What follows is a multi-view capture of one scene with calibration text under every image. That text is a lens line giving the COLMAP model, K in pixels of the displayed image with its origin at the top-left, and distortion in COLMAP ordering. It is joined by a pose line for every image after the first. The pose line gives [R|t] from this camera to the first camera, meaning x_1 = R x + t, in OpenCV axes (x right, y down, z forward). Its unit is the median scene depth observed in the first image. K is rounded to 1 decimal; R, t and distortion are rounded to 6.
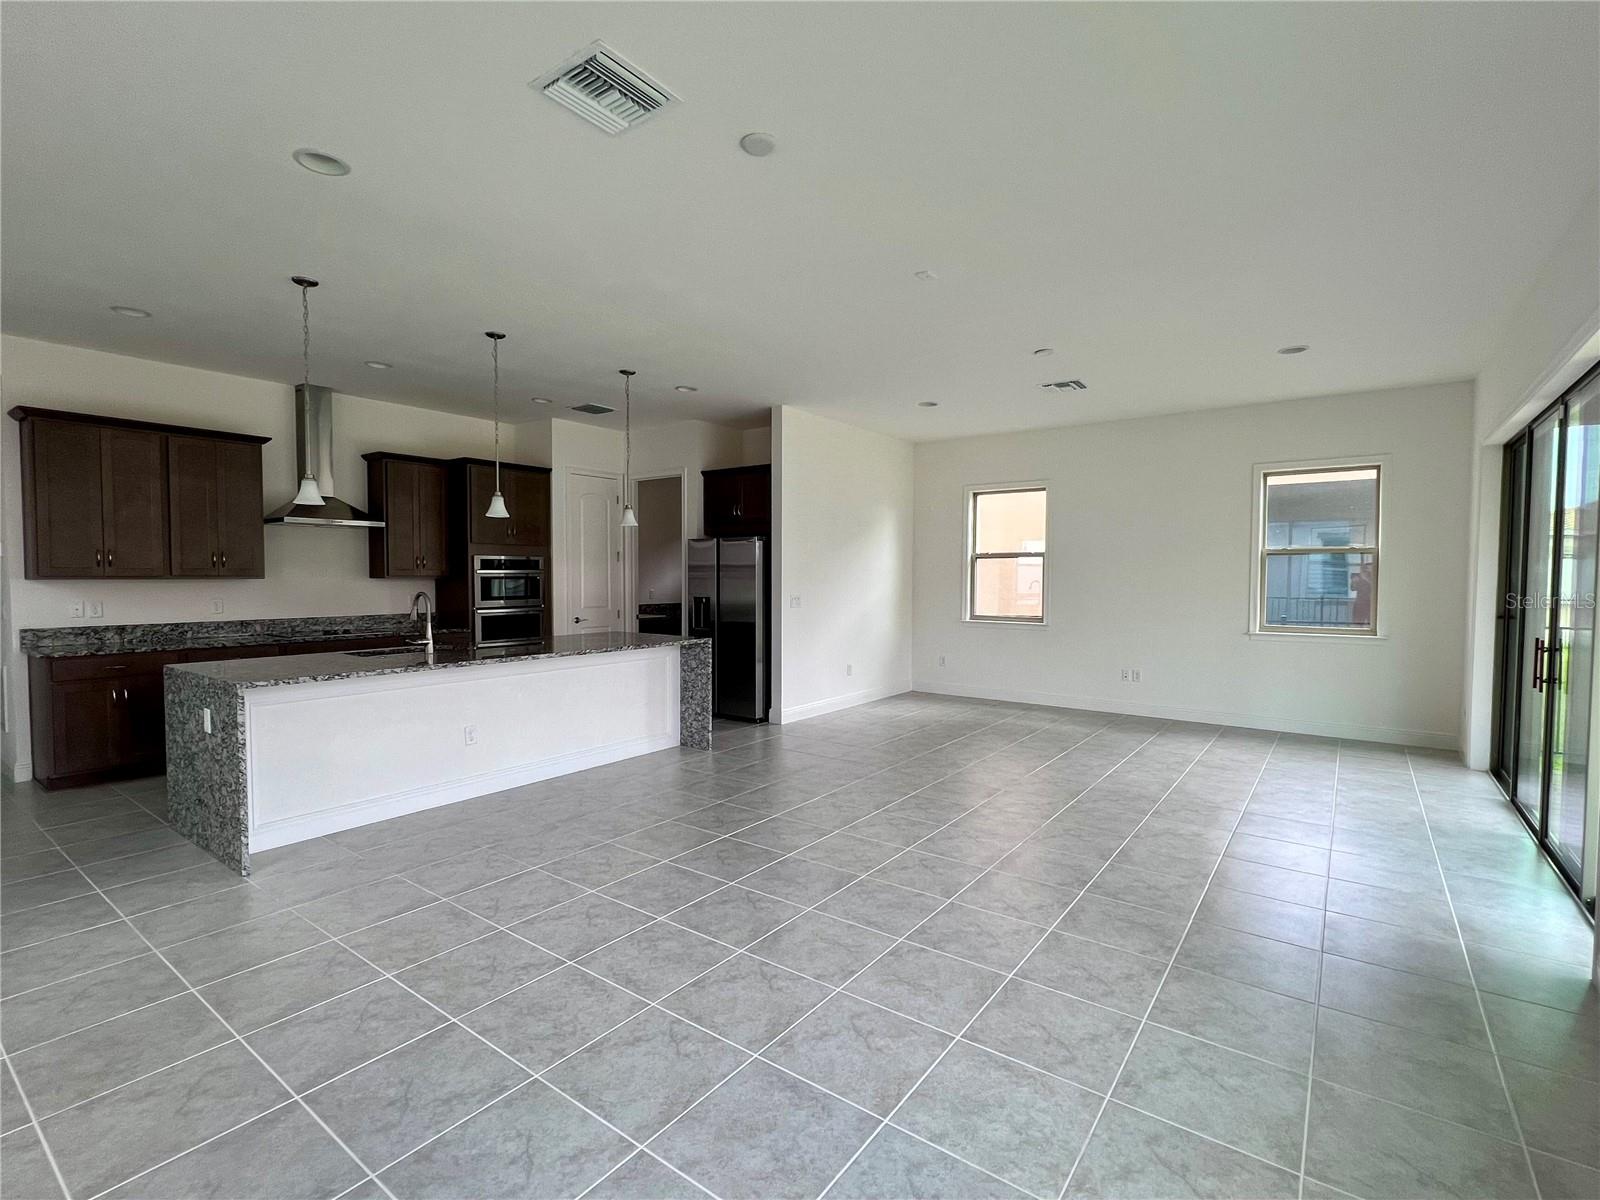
lens RADIAL K [[742.2, 0, 804.5], [0, 742.2, 605.8], [0, 0, 1]] dist [-0.010094, 0.001843]
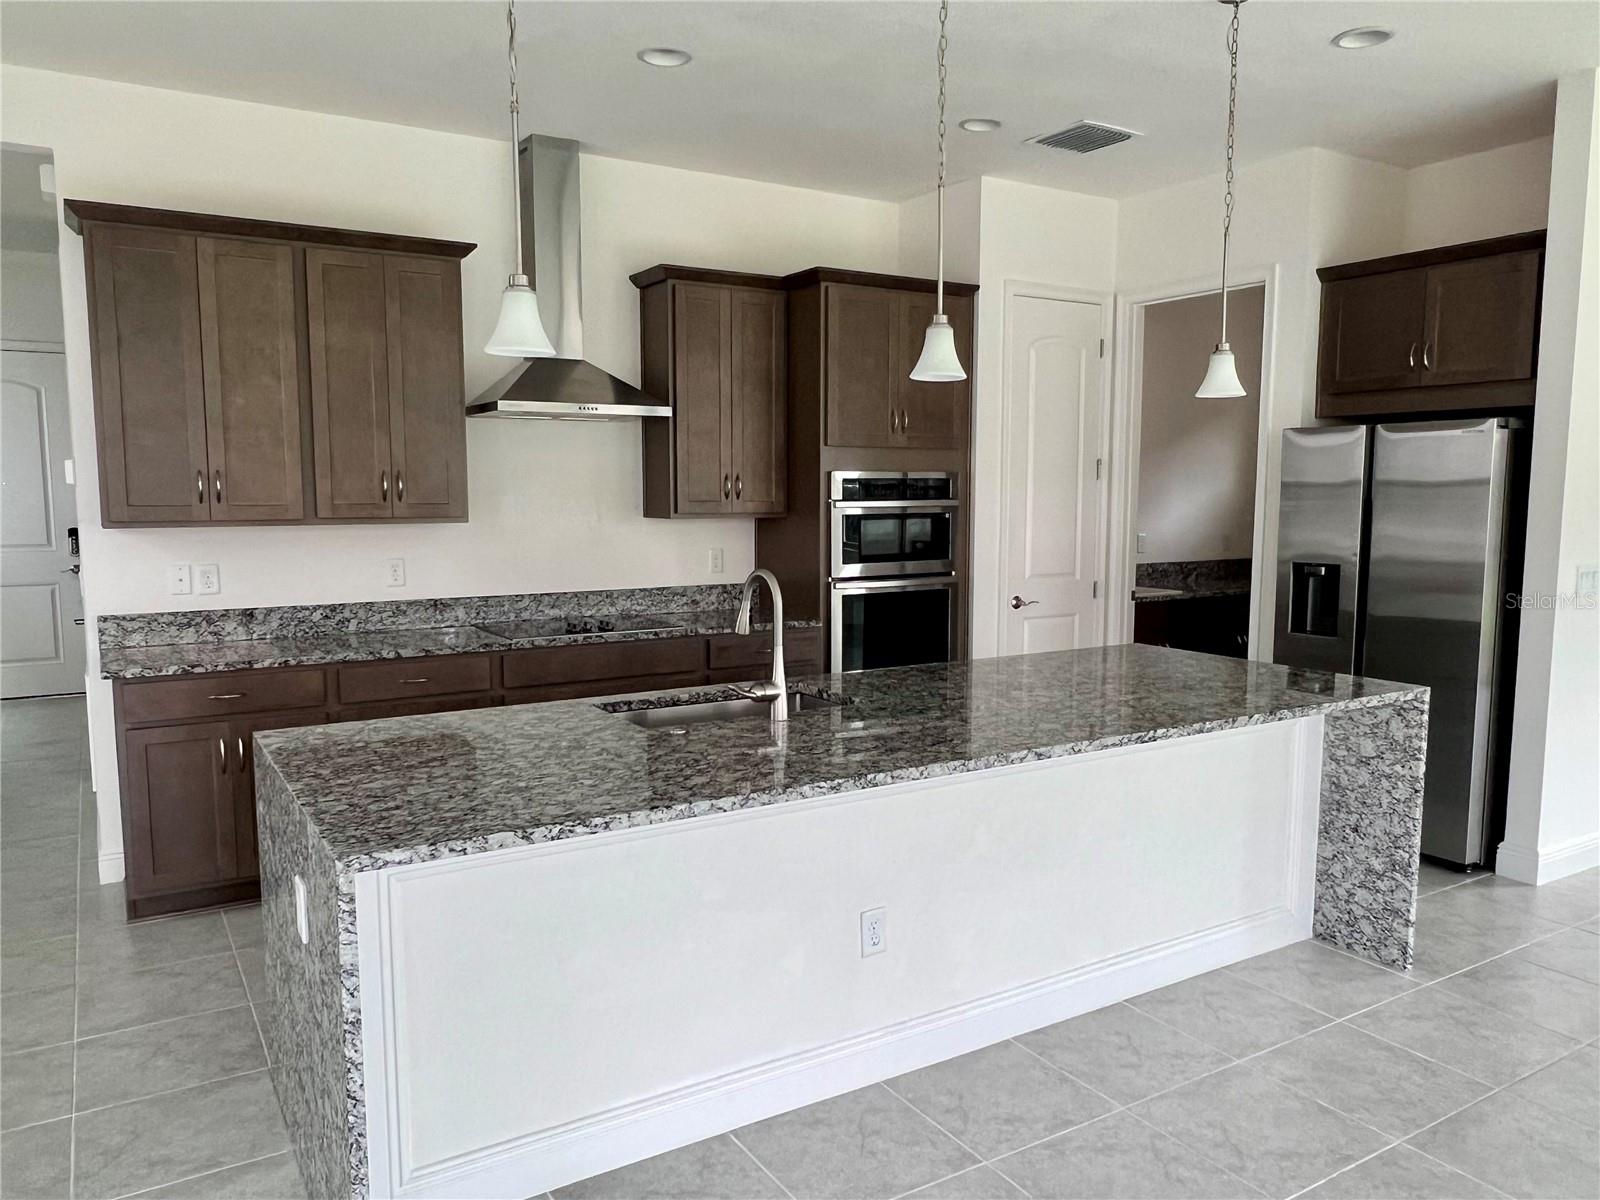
lens RADIAL K [[1140.7, 0, 798.0], [0, 1140.7, 617.1], [0, 0, 1]] dist [-0.003431, -0.004312]
pose [[0.925457, 0.039850, -0.376751, -0.206331], [-0.012885, 0.997188, 0.073824, -0.031428], [0.378633, -0.063466, 0.923368, 0.334507]]
